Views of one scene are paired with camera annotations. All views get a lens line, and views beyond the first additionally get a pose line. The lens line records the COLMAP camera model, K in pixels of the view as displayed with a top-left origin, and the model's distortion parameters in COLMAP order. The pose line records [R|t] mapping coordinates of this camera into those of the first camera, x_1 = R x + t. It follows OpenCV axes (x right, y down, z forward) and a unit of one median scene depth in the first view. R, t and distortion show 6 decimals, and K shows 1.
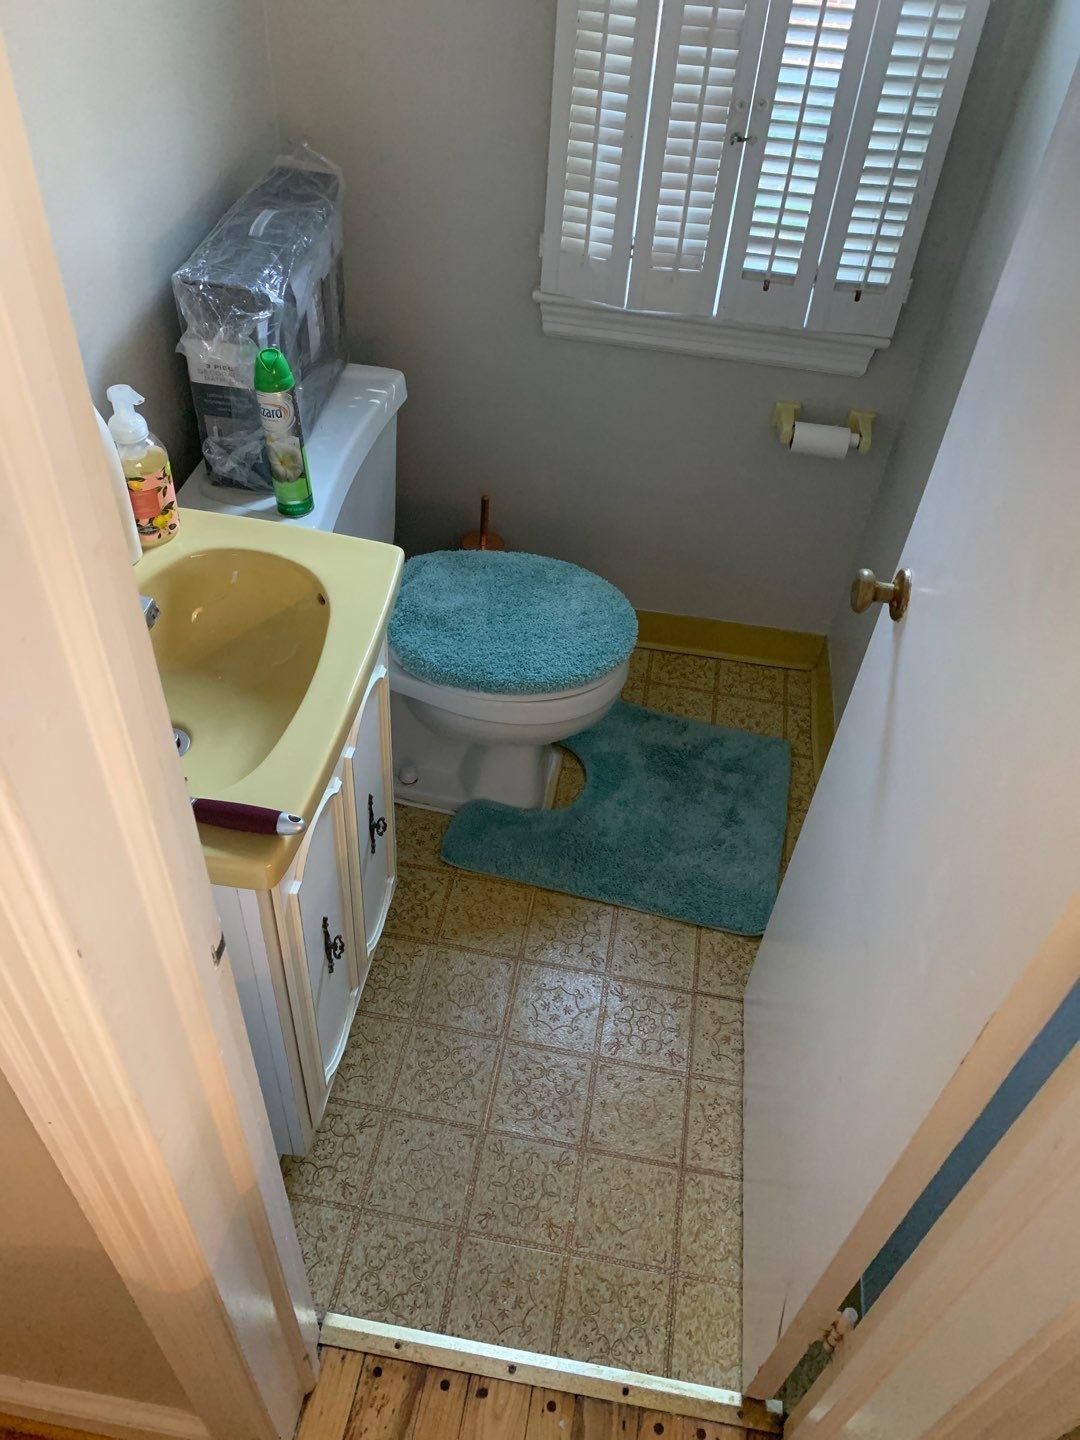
lens RADIAL K [[1093.1, 0, 537.7], [0, 1093.1, 723.5], [0, 0, 1]] dist [0.001946, -0.012325]
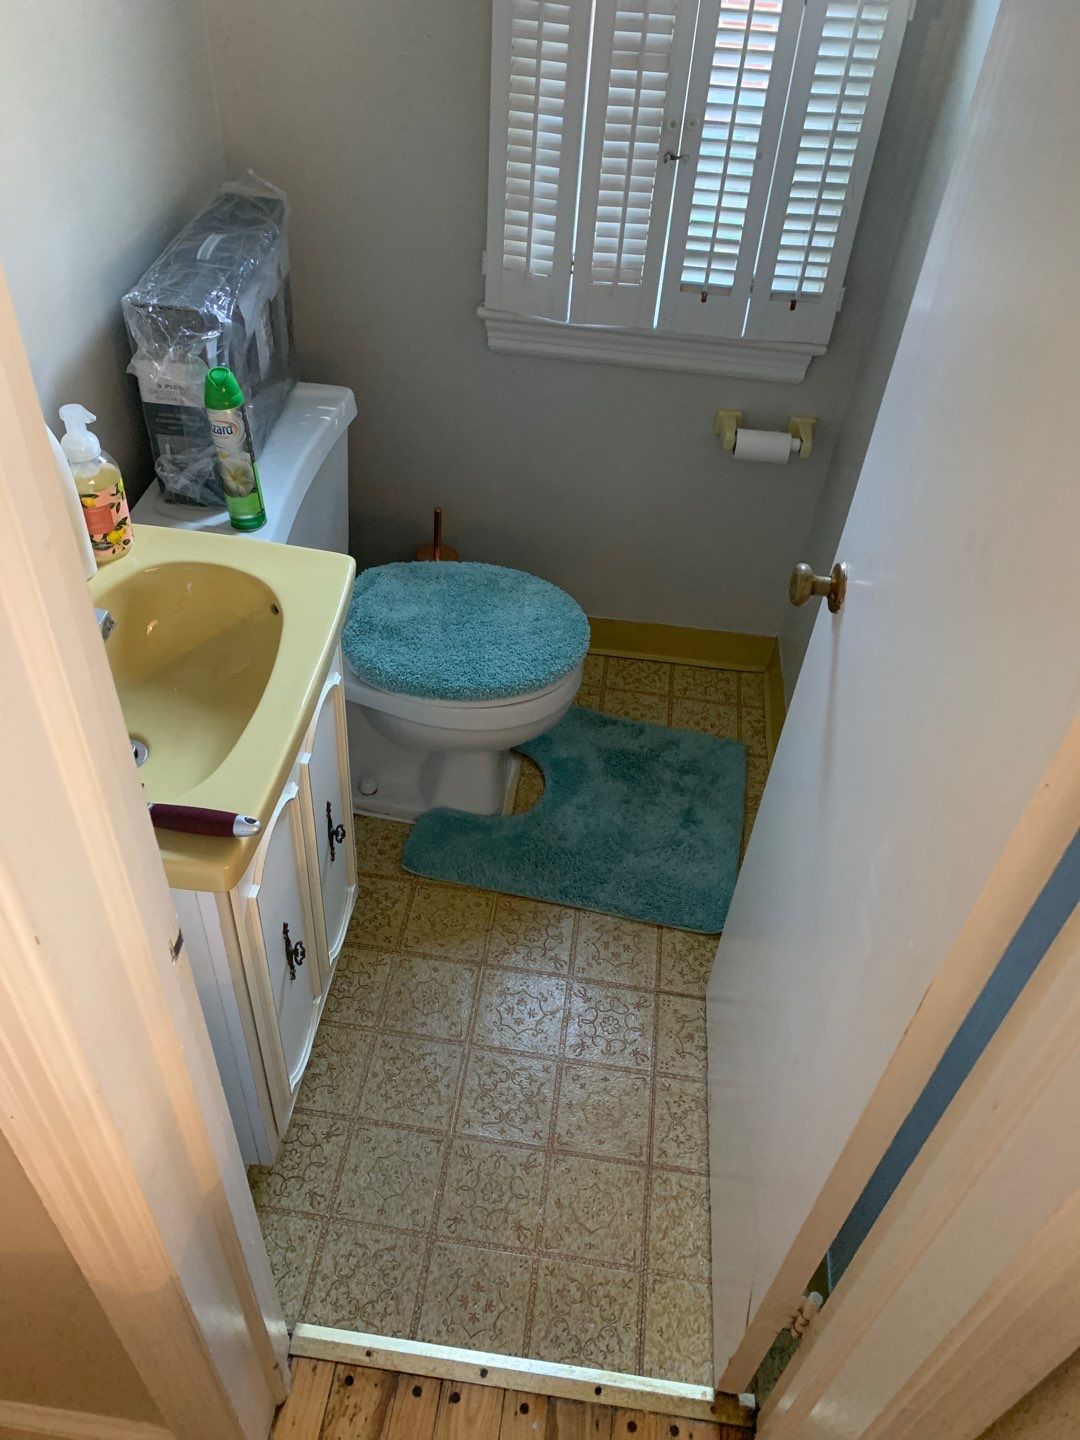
lens RADIAL K [[1093.1, 0, 520.2], [0, 1093.1, 705.5], [0, 0, 1]] dist [0.001946, -0.012325]
pose [[0.999435, -0.028761, 0.017410, 0.008319], [0.029293, 0.999086, -0.031130, 0.011772], [-0.016499, 0.031622, 0.999364, -0.015235]]
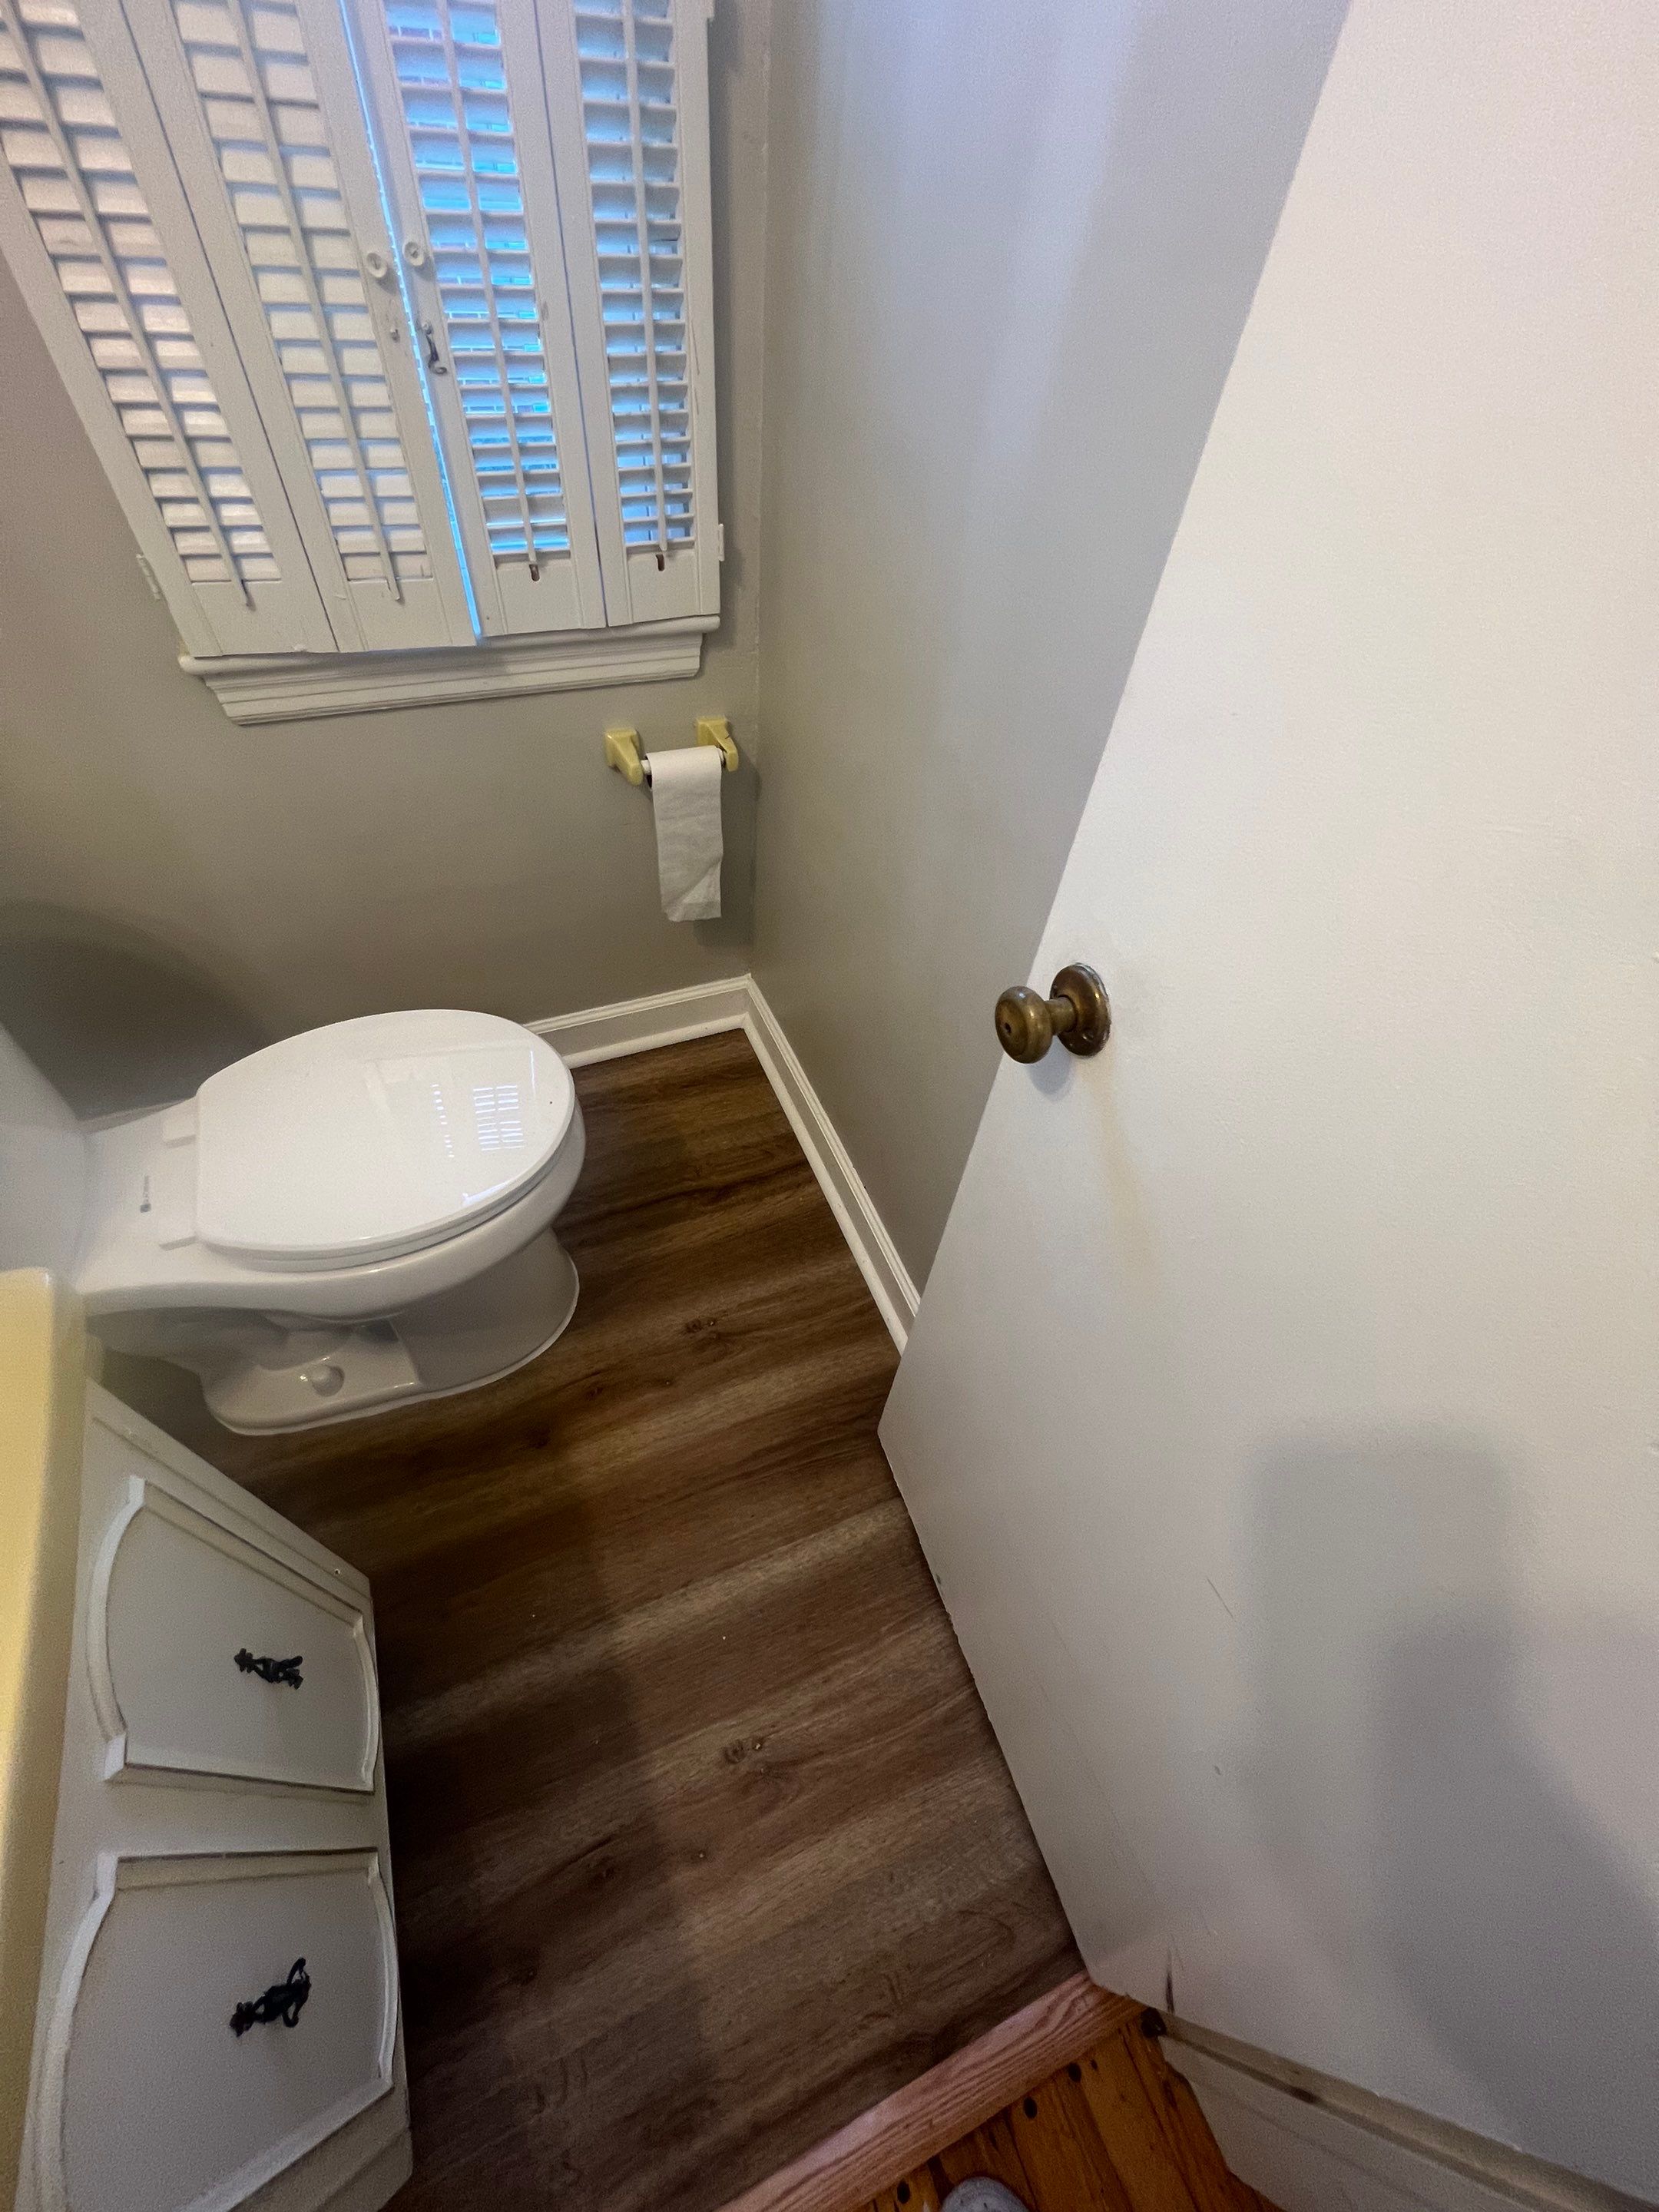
lens RADIAL K [[884.1, 0, 828.5], [0, 884.1, 1101.7], [0, 0, 1]] dist [0.003038, -0.000853]
pose [[0.854426, -0.396220, 0.336103, 0.050384], [0.348098, 0.916775, 0.195835, -0.149567], [-0.385724, -0.050330, 0.921240, 0.428803]]
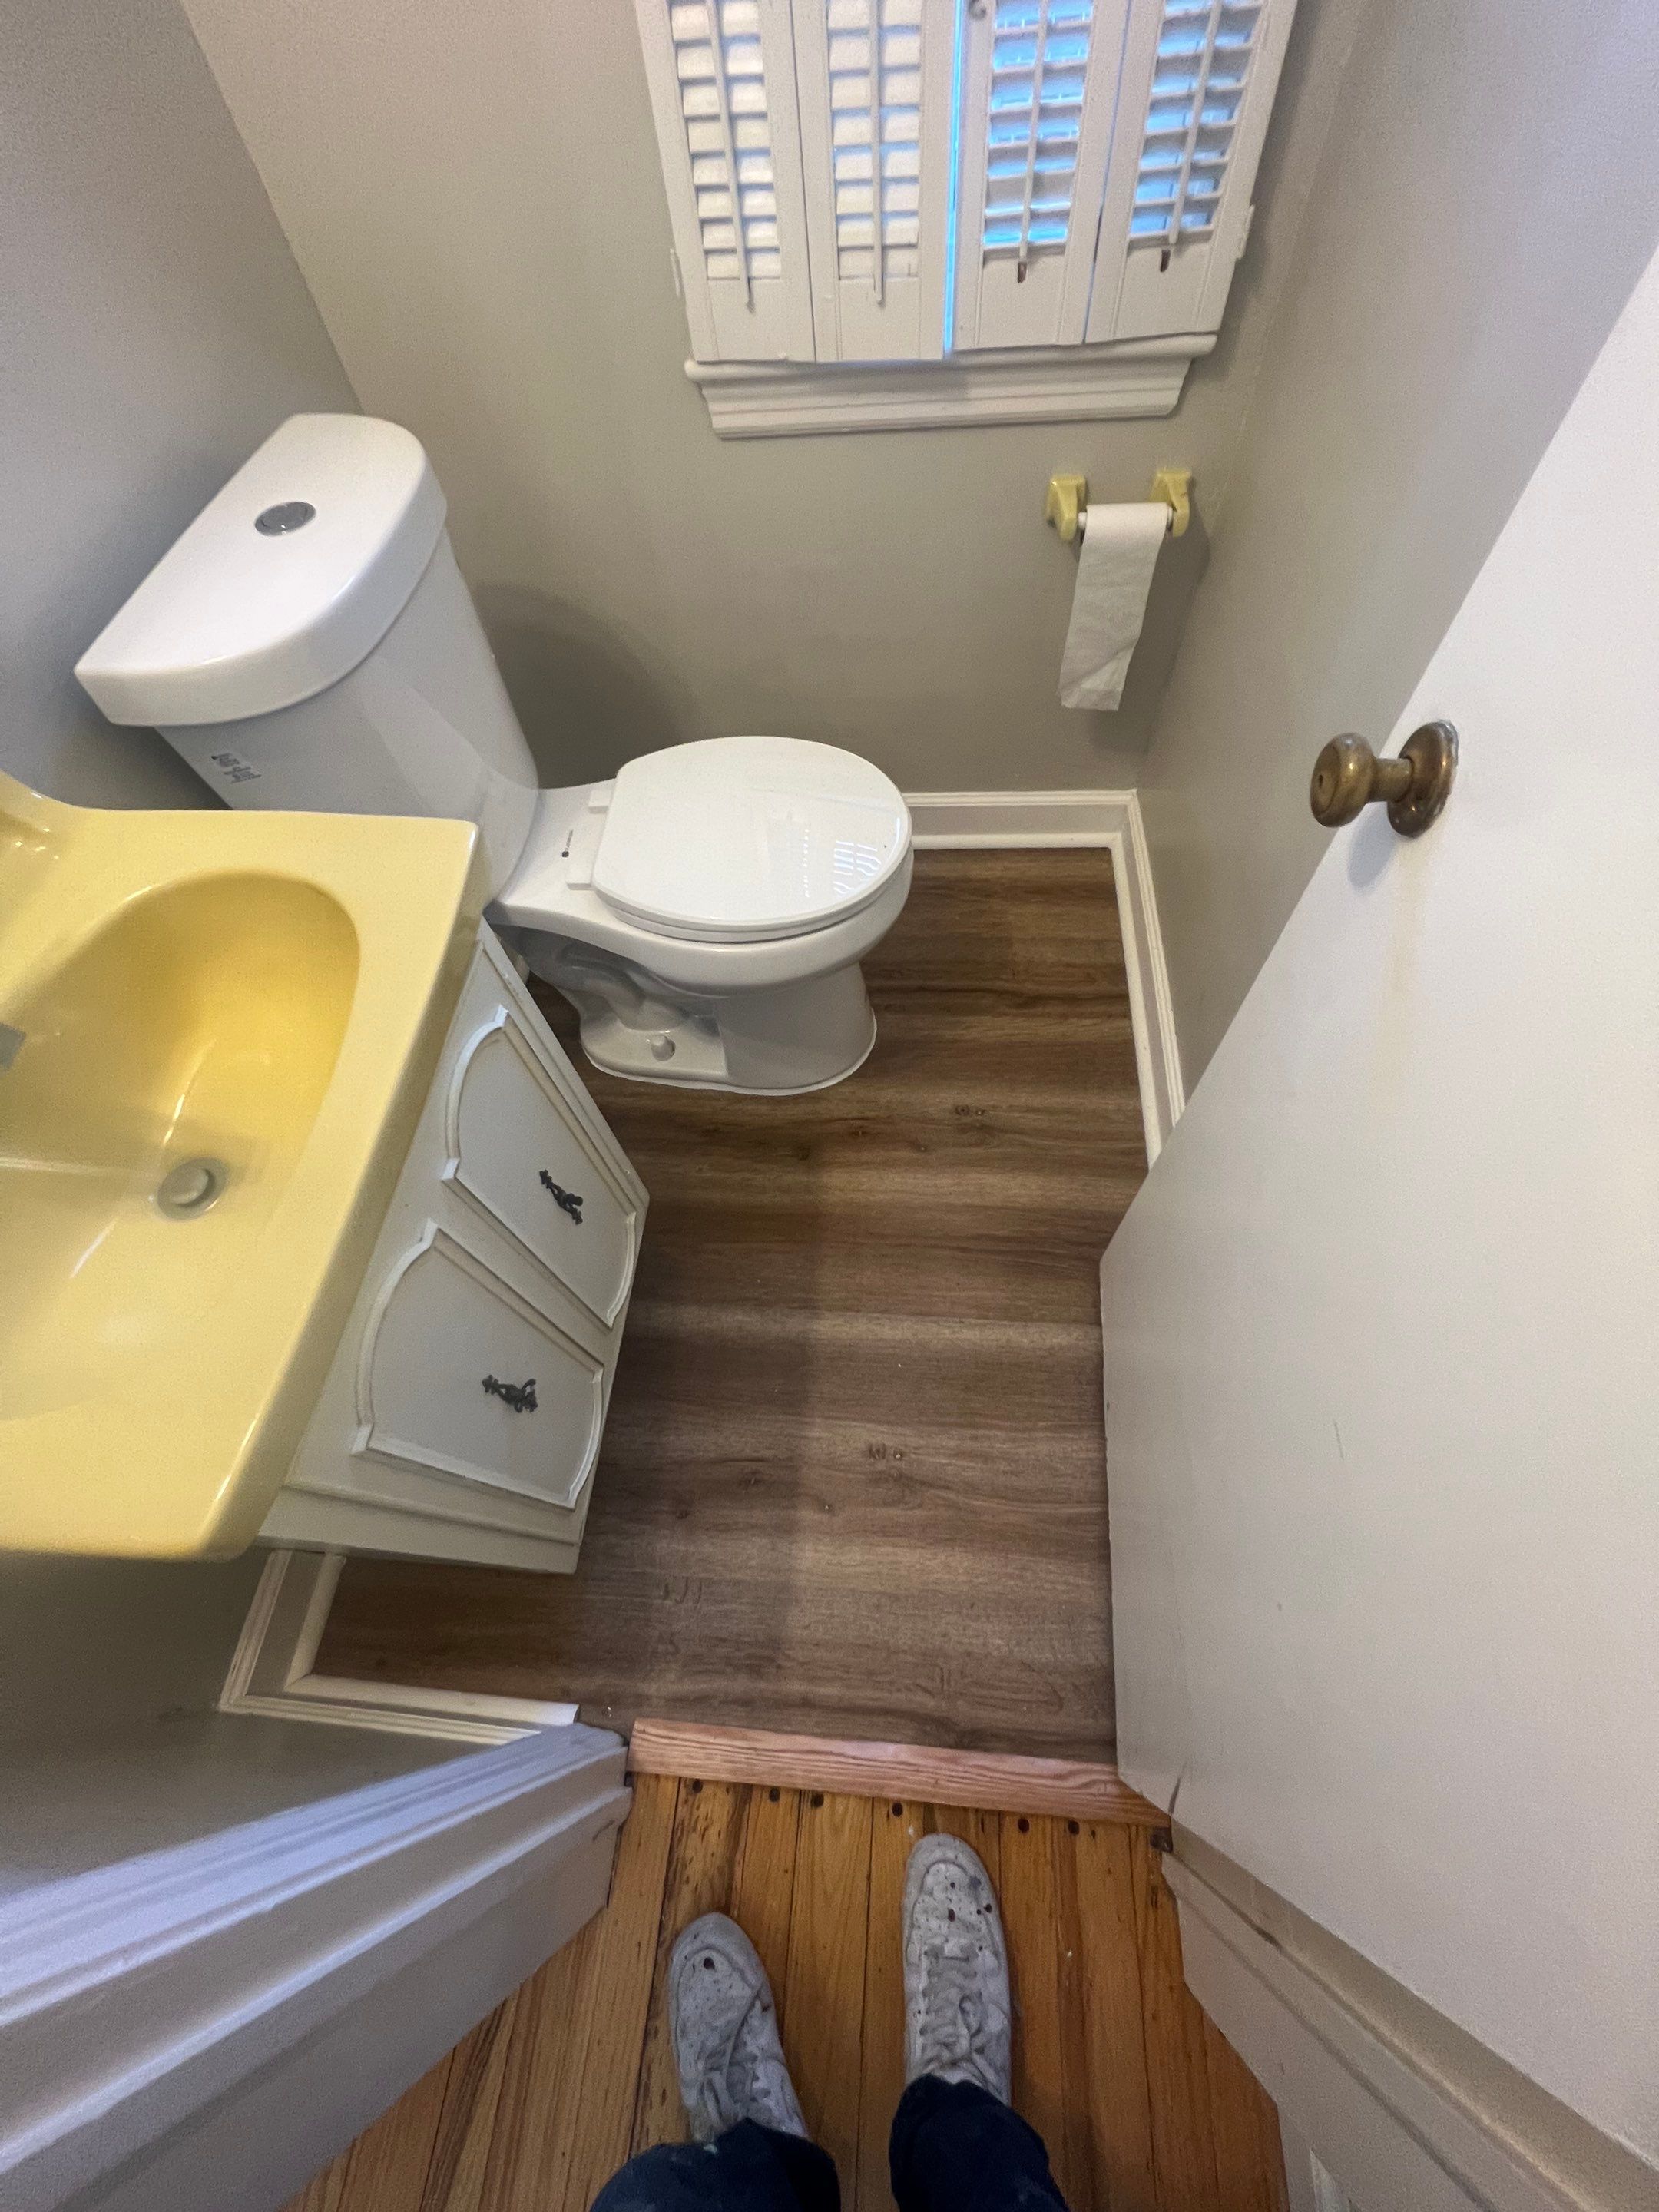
lens RADIAL K [[884.5, 0, 824.5], [0, 884.5, 1102.3], [0, 0, 1]] dist [0.001876, -0.000637]
pose [[0.987426, -0.136392, -0.079925, 0.074711], [0.152428, 0.955482, 0.252627, -0.085638], [0.041911, -0.261633, 0.964257, 0.390318]]
